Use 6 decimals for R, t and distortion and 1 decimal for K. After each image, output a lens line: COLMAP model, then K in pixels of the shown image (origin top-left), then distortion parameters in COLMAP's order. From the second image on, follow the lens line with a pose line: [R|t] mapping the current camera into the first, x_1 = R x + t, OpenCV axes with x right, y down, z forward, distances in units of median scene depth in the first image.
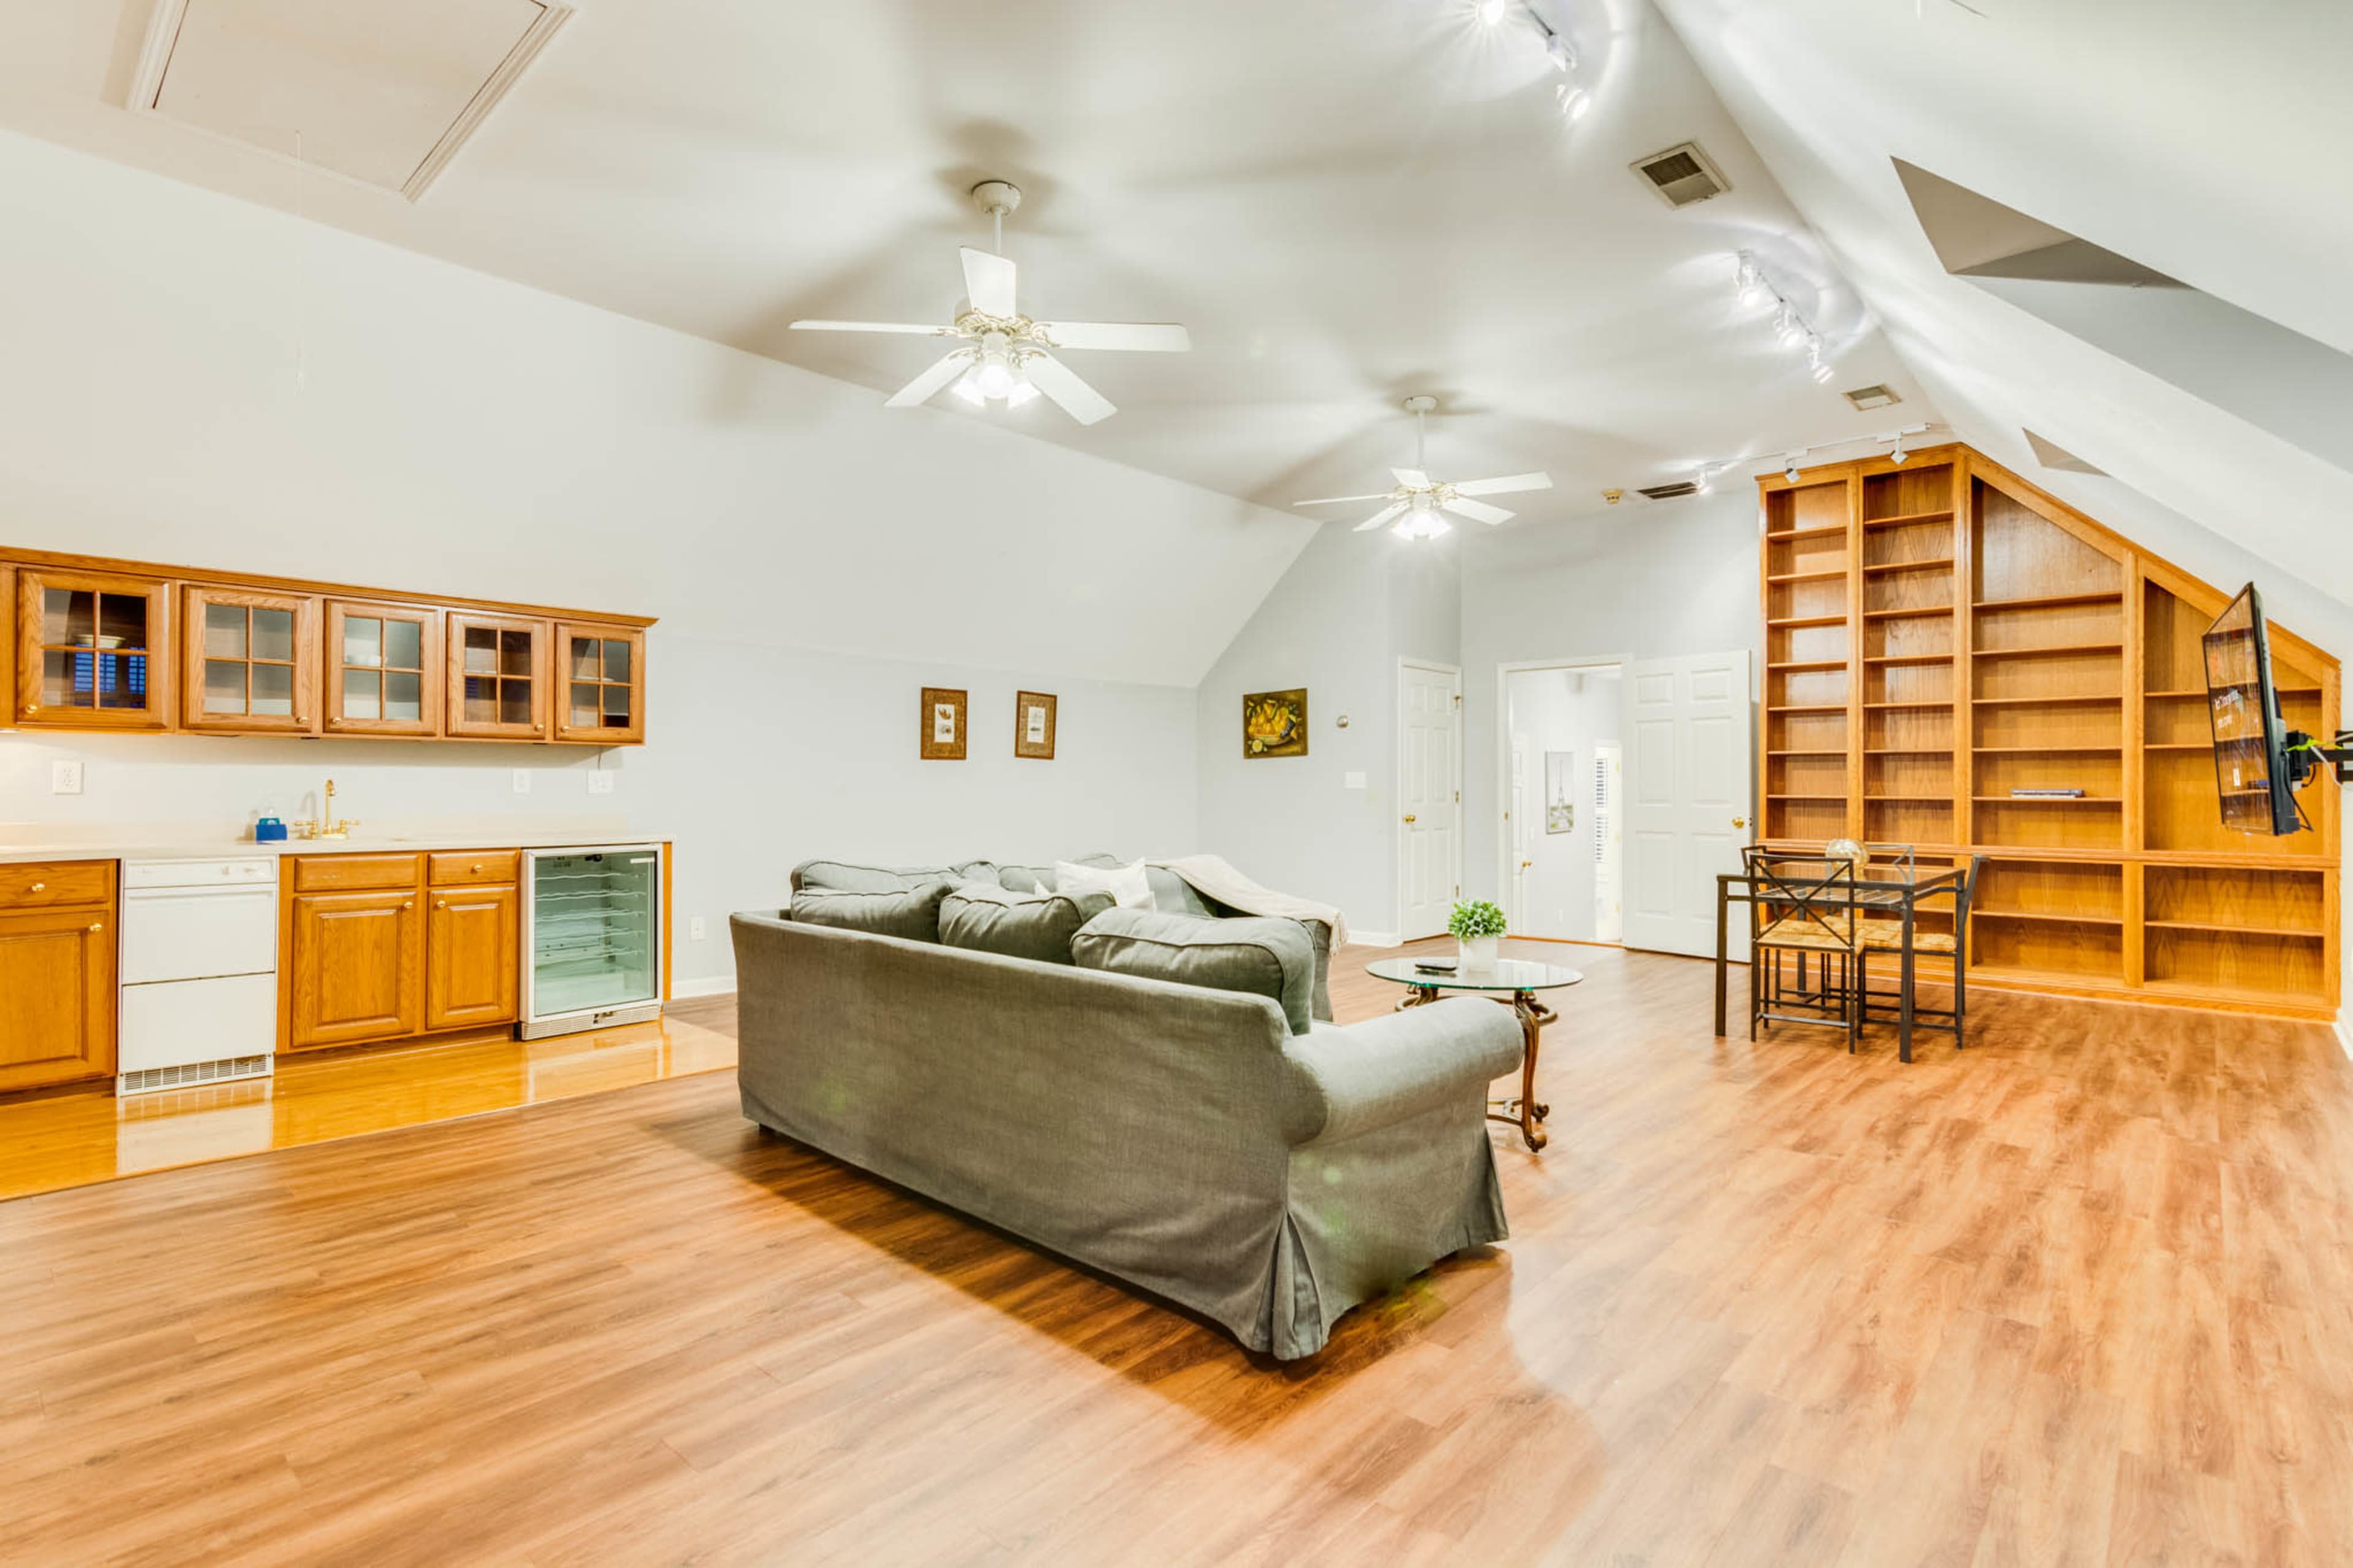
lens RADIAL K [[1126.1, 0, 1145.8], [0, 1126.1, 786.0], [0, 0, 1]] dist [0.001423, 0.000381]
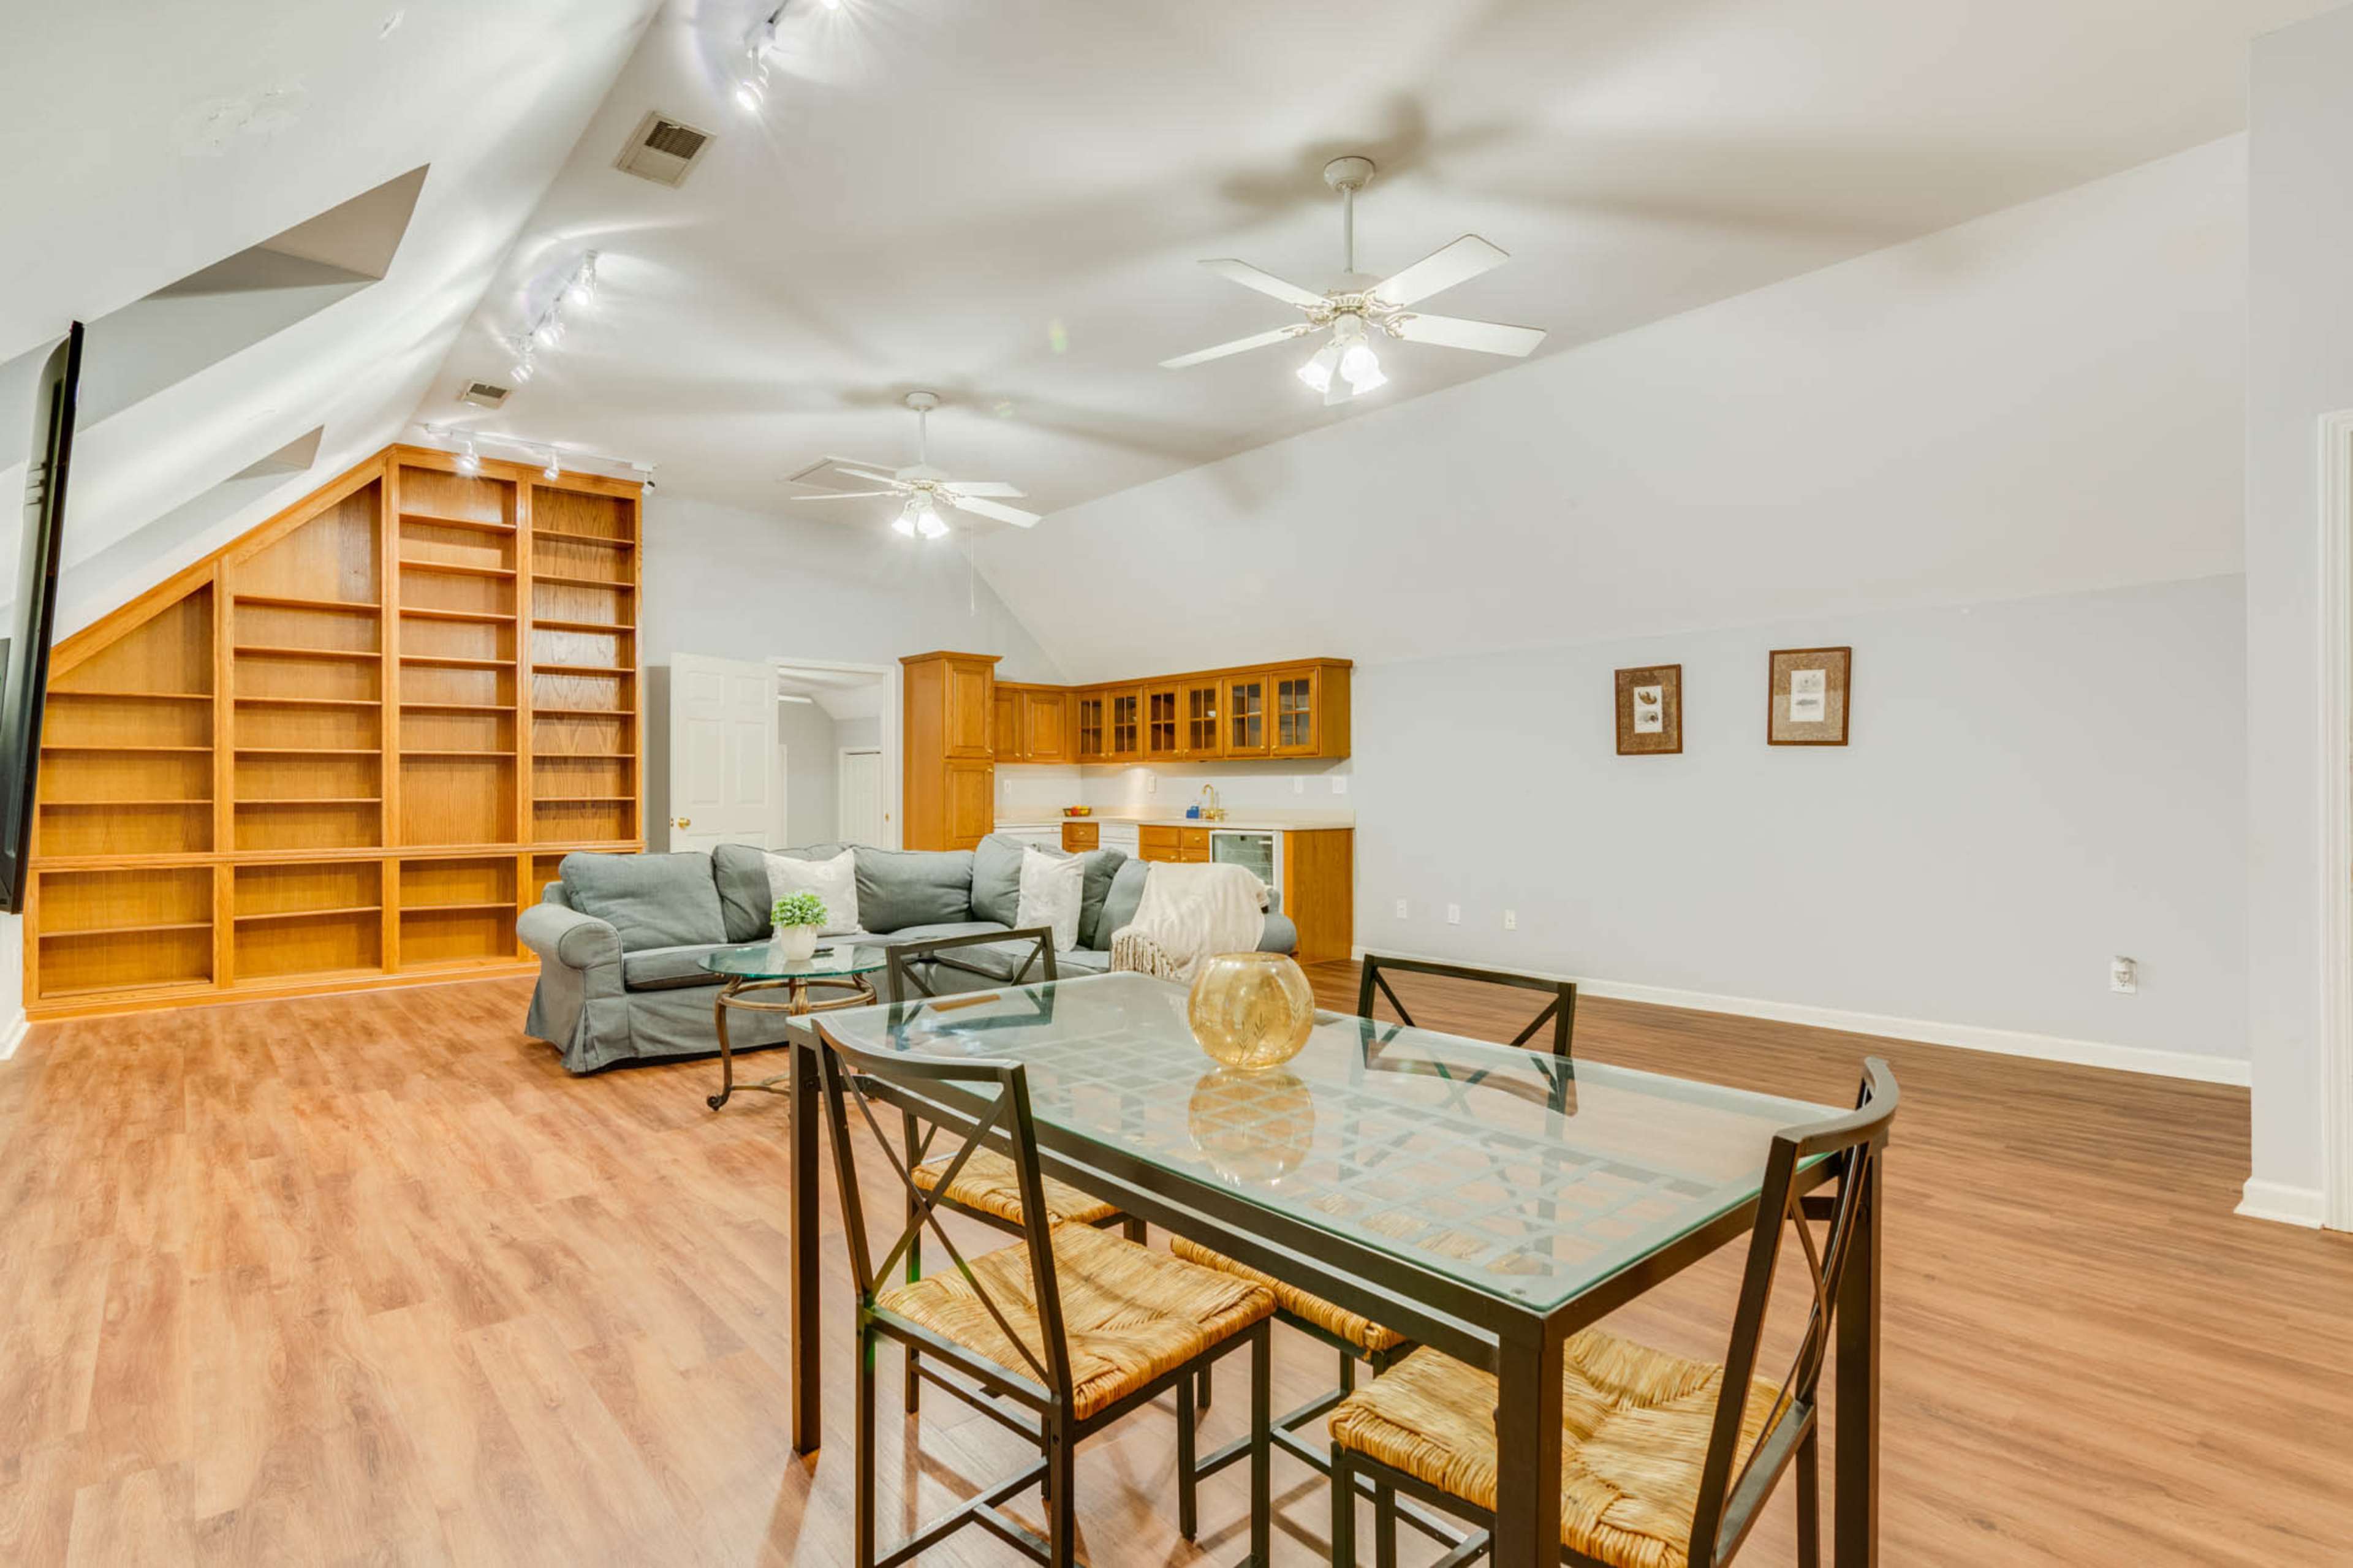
lens RADIAL K [[1126.1, 0, 1145.8], [0, 1126.1, 786.0], [0, 0, 1]] dist [0.001423, 0.000381]
pose [[-0.108116, -0.004683, -0.994127, 1.613993], [0.000652, 0.999988, -0.004782, 0.007413], [0.994138, -0.001166, -0.108112, 1.760190]]
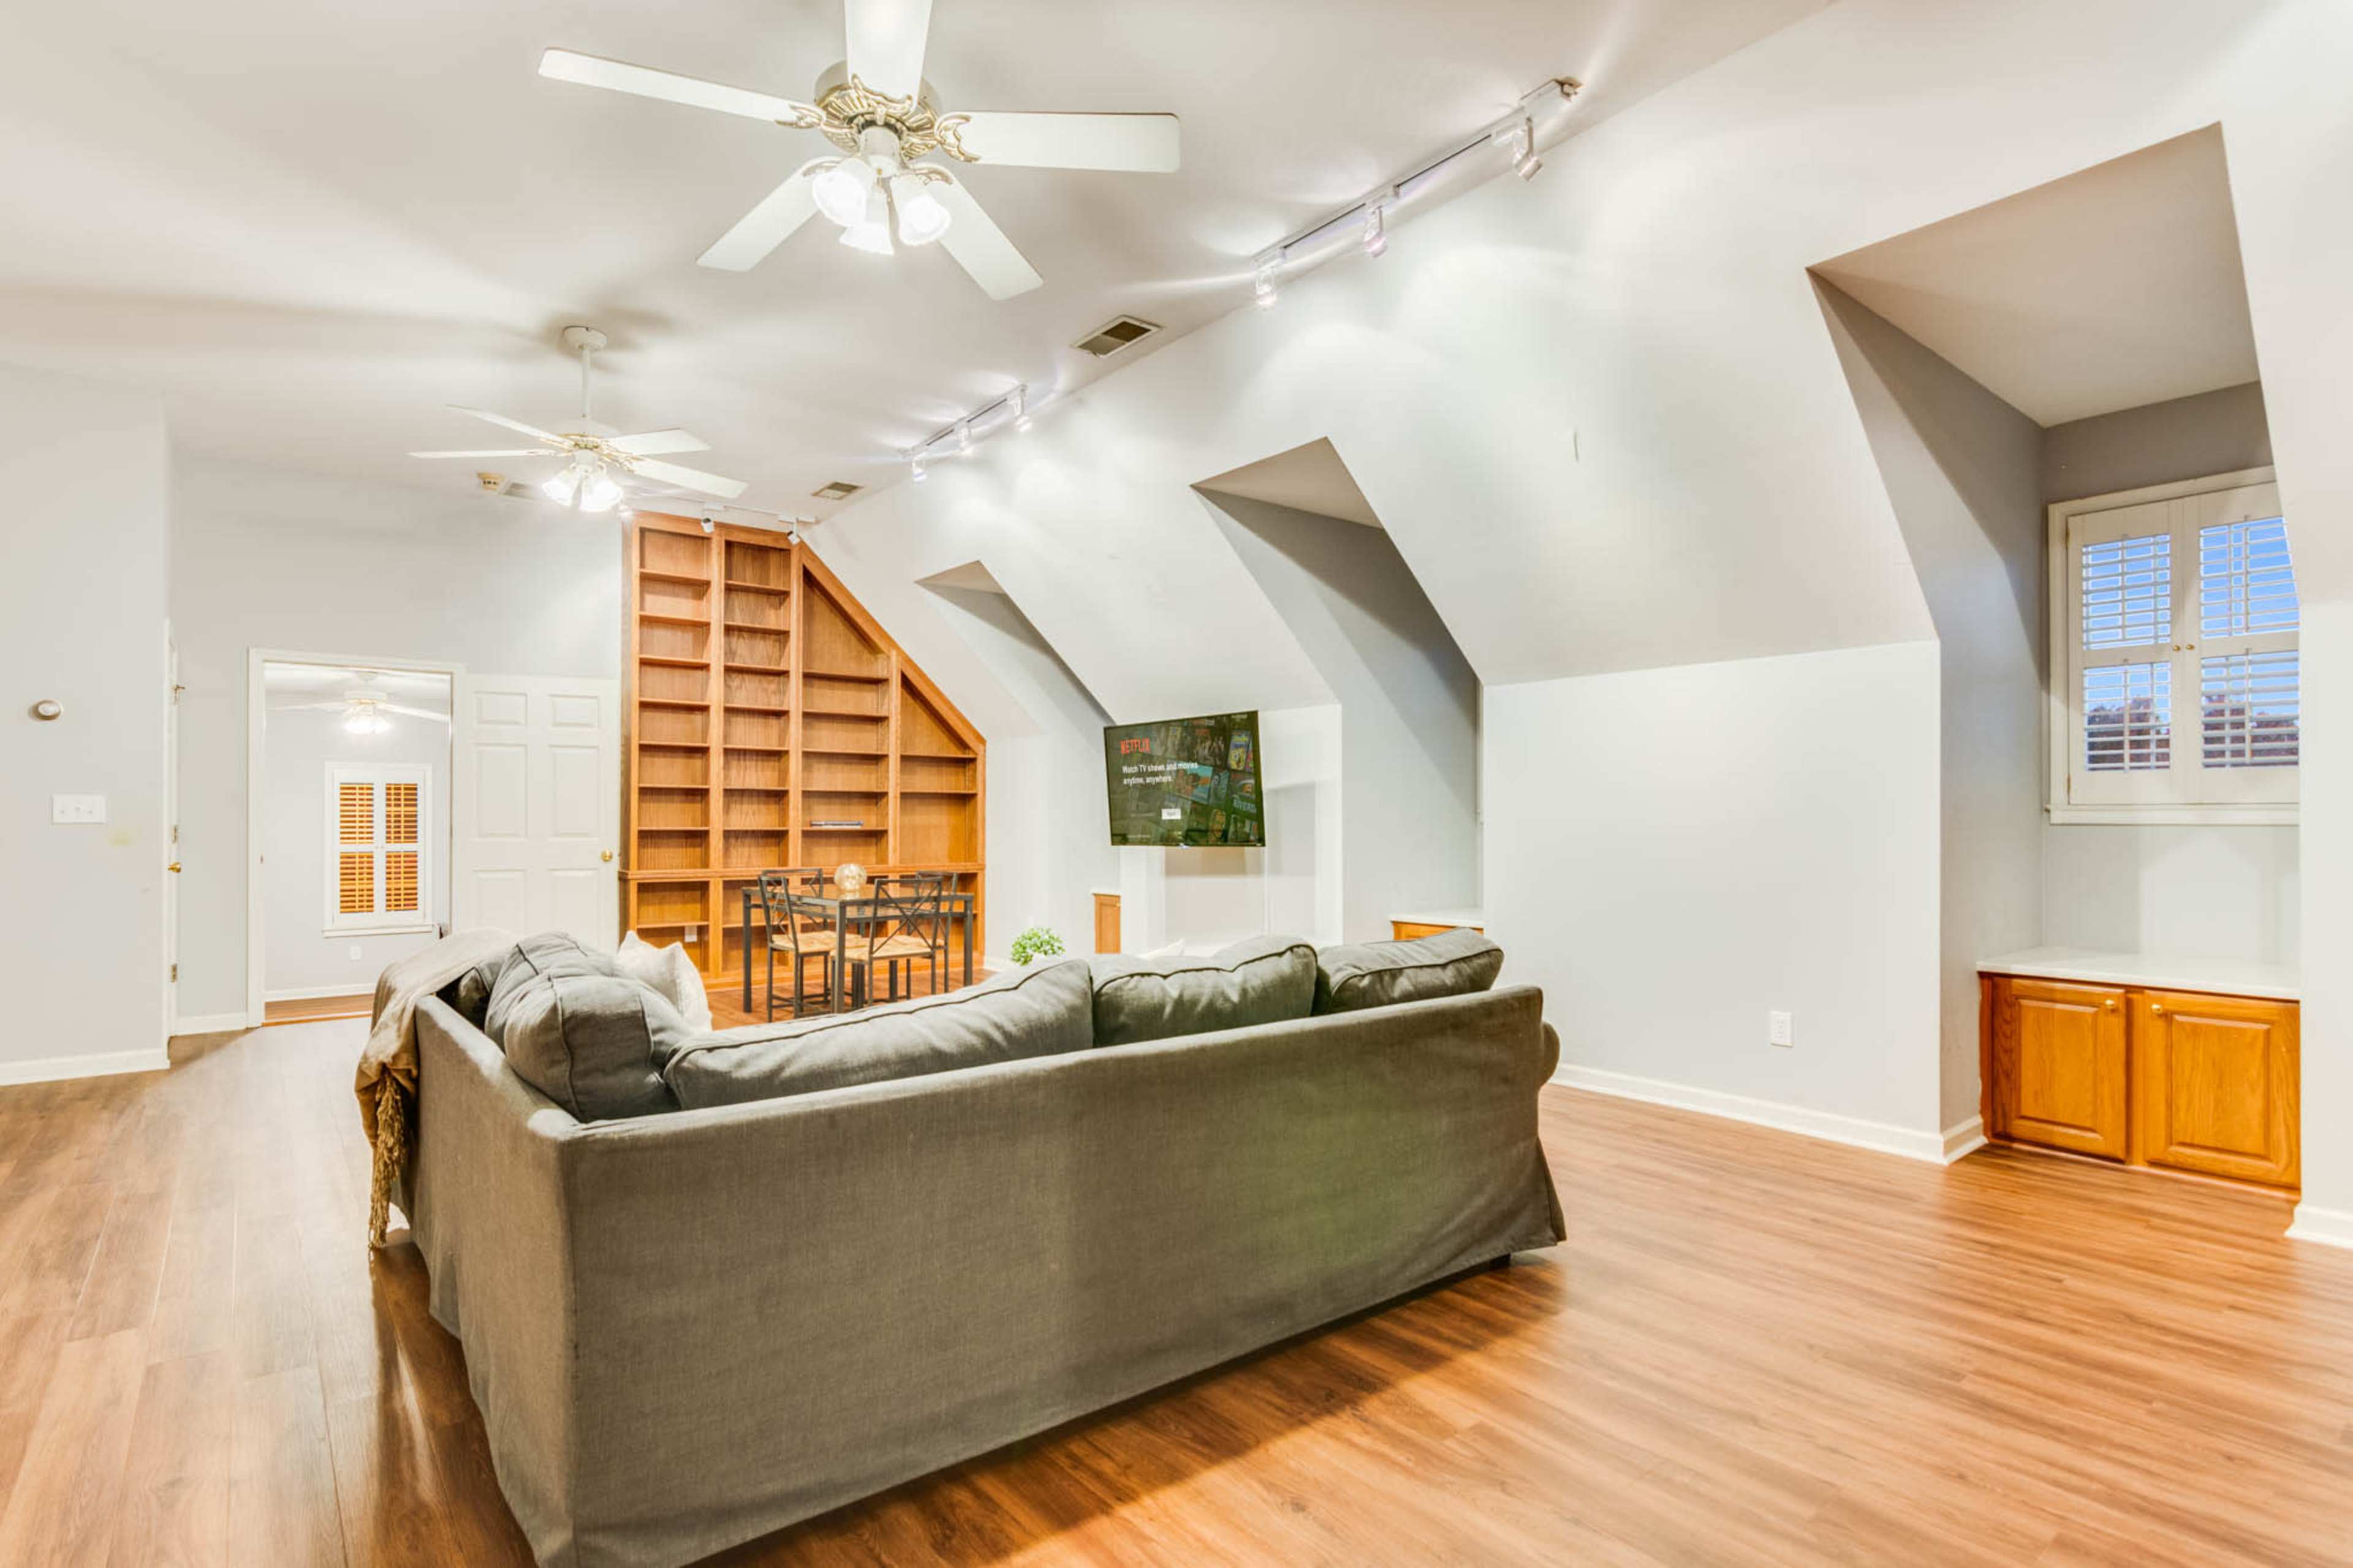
lens RADIAL K [[1153.8, 0, 1156.8], [0, 1153.8, 822.9], [0, 0, 1]] dist [-0.001349, -0.000521]
pose [[0.146727, -0.005360, 0.989163, -0.928371], [-0.000868, 0.999984, 0.005547, -0.004820], [-0.989177, -0.001673, 0.146720, 0.890391]]
